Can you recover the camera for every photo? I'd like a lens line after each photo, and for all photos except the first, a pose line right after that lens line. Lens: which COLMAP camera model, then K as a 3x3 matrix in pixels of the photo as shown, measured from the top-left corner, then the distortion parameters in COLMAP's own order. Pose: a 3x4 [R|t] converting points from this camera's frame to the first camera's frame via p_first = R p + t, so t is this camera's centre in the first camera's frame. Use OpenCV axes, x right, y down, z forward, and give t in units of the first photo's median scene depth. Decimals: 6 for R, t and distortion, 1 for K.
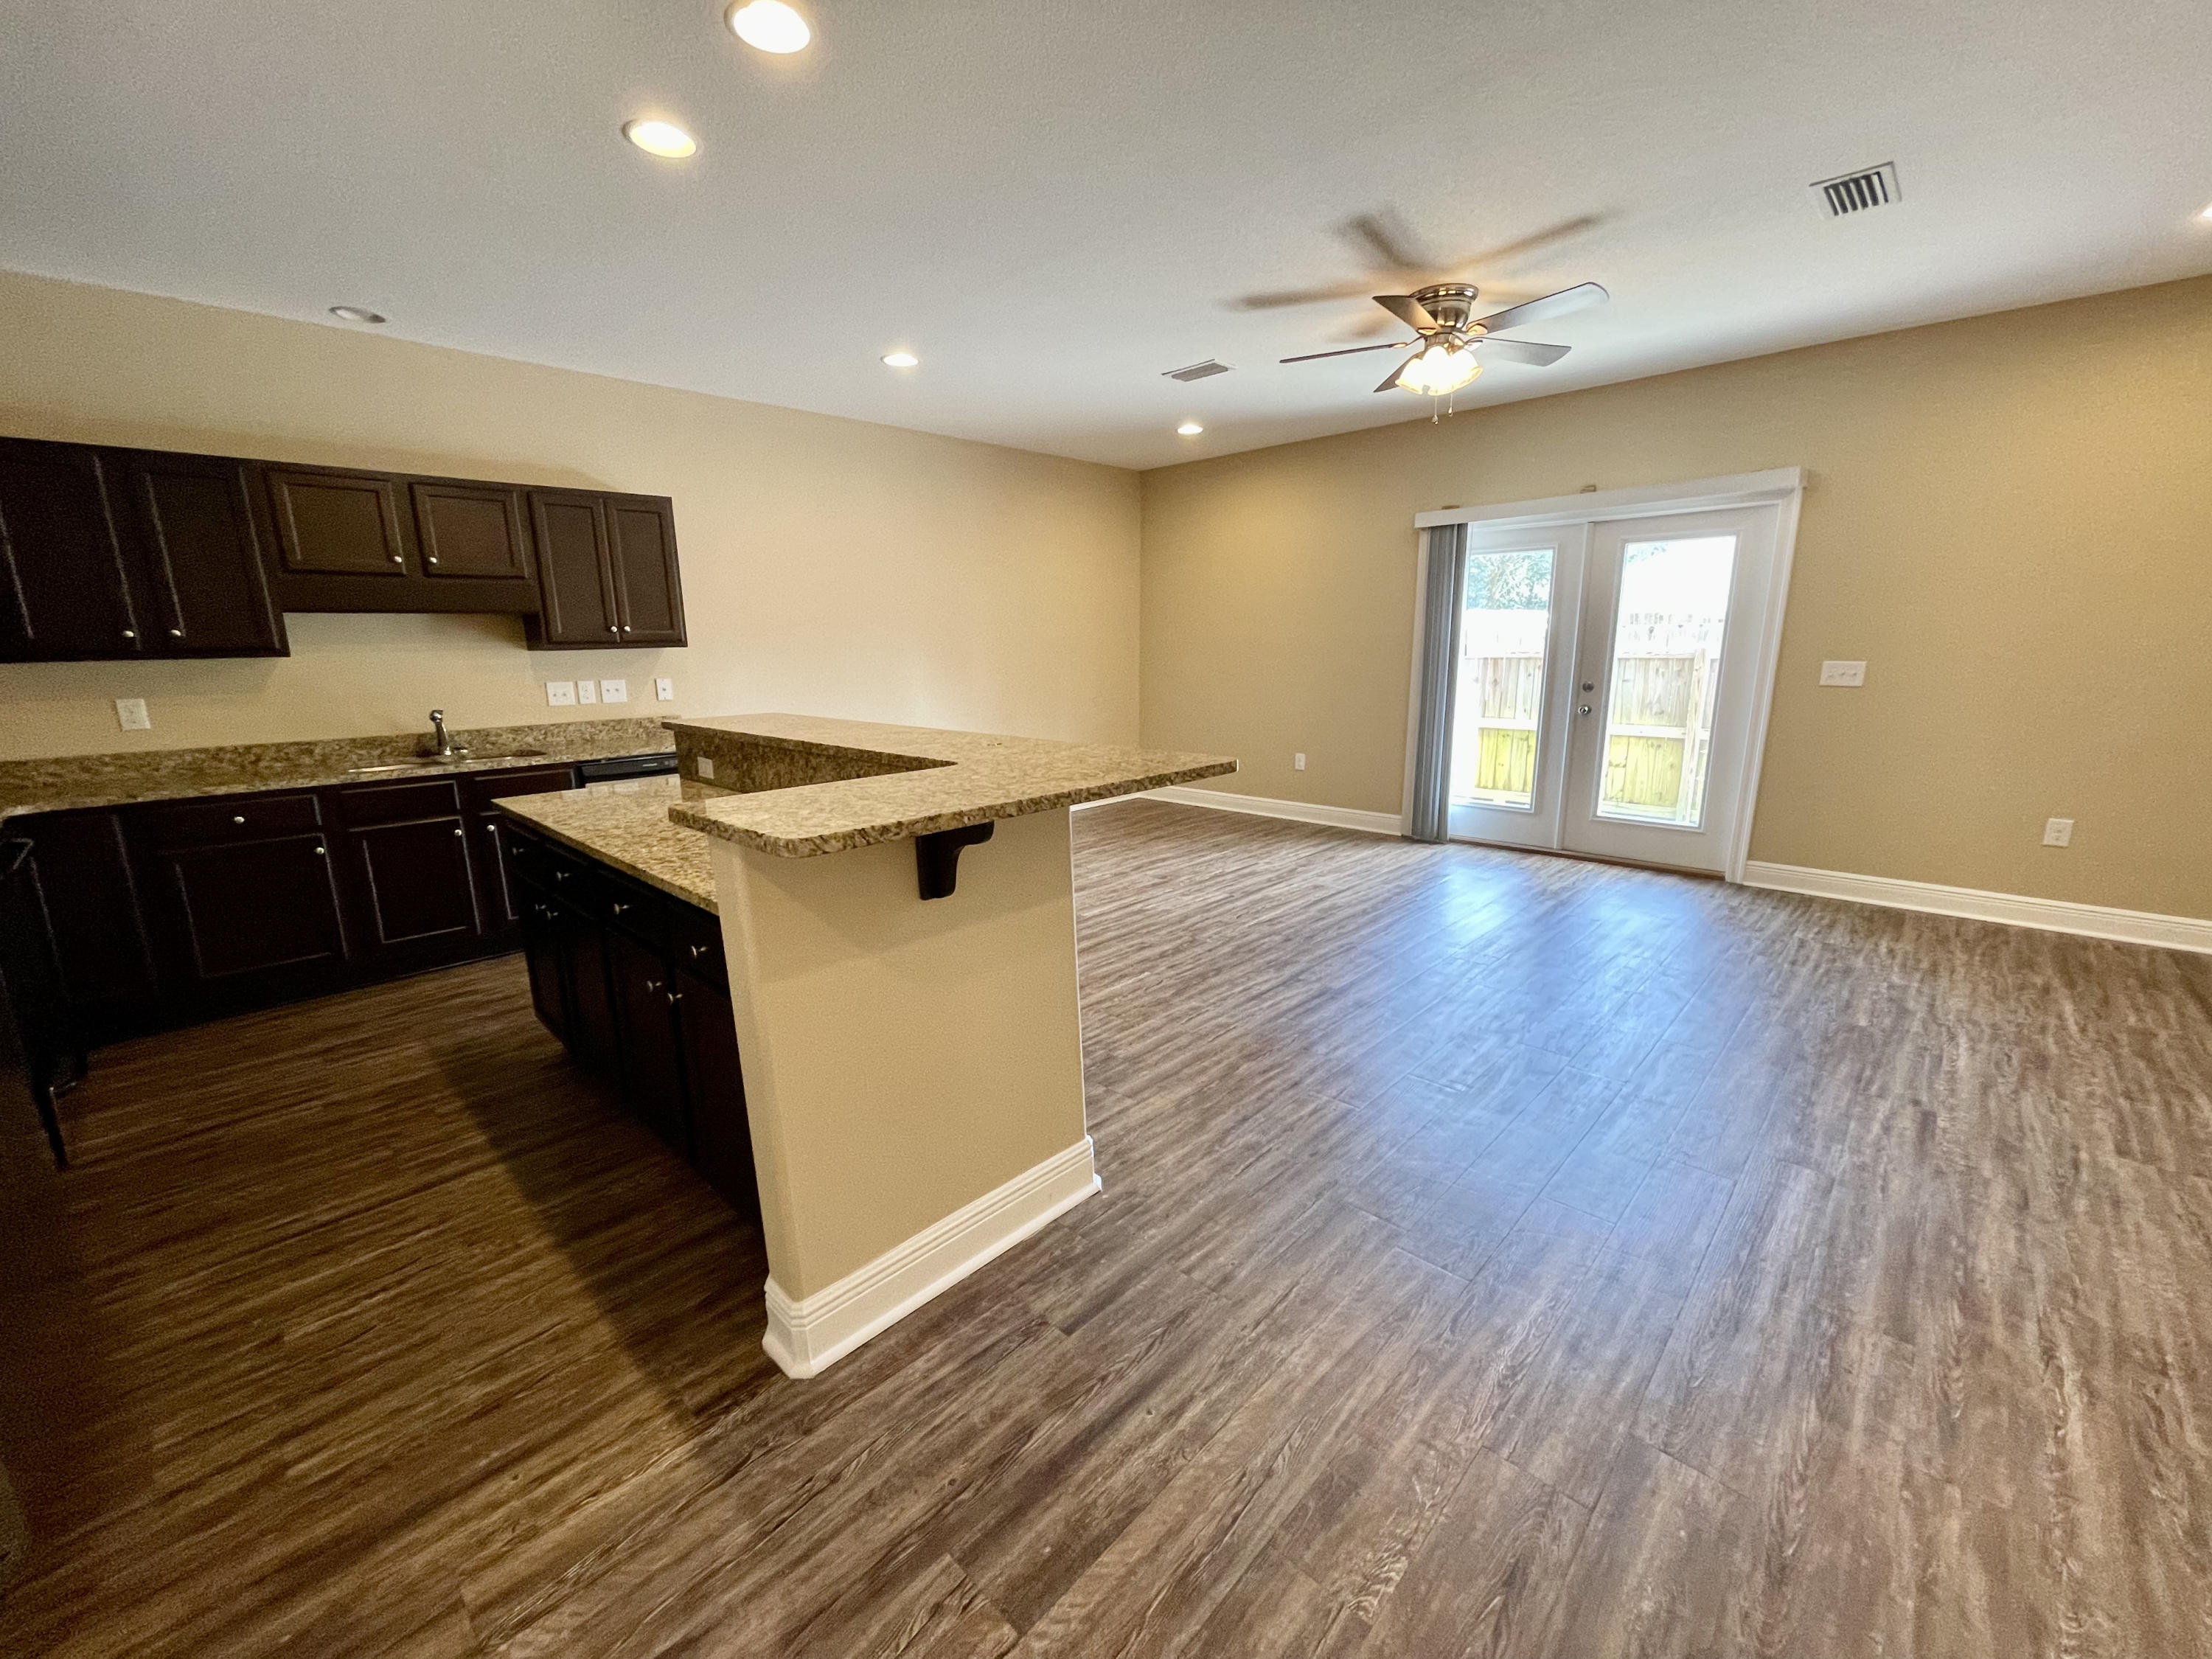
lens RADIAL K [[895.0, 0, 1101.8], [0, 895.0, 832.4], [0, 0, 1]] dist [-0.001978, 0.000431]
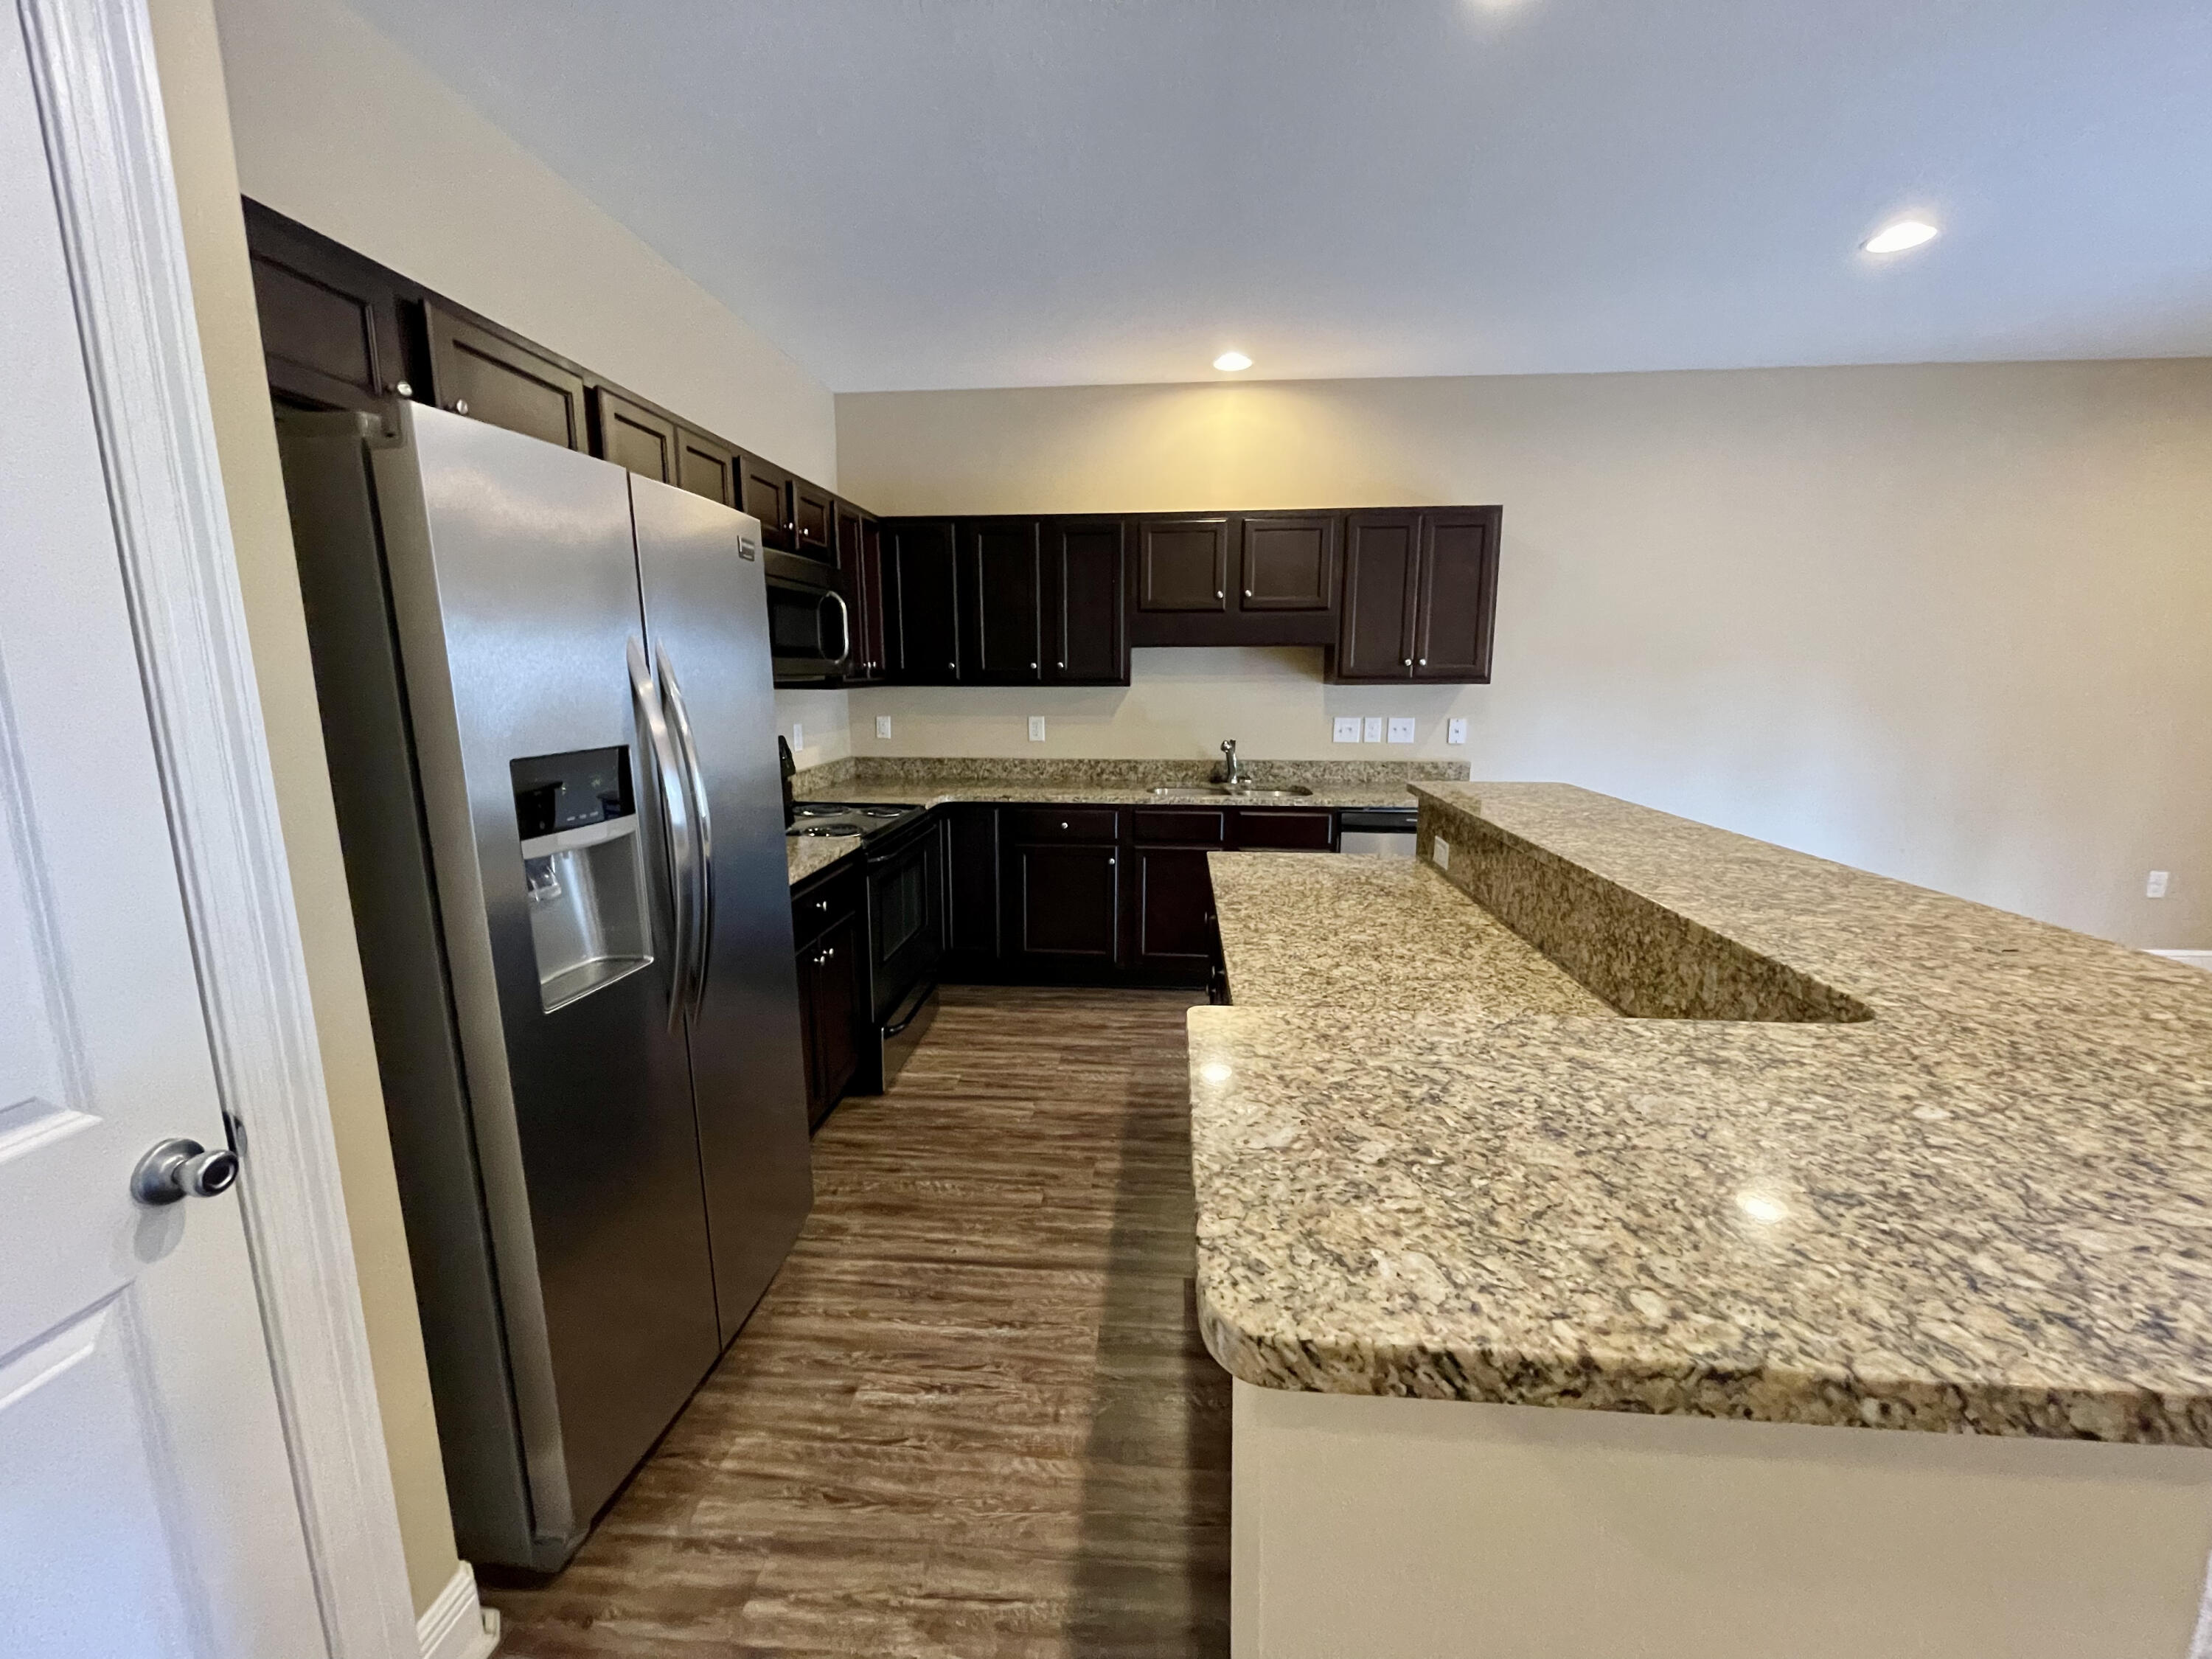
lens RADIAL K [[895.0, 0, 1097.2], [0, 895.0, 830.2], [0, 0, 1]] dist [-0.001978, 0.000431]
pose [[0.631418, 0.151297, -0.760540, -0.045562], [-0.172918, 0.983557, 0.052102, -0.063799], [0.755917, 0.098613, 0.647198, 0.236145]]
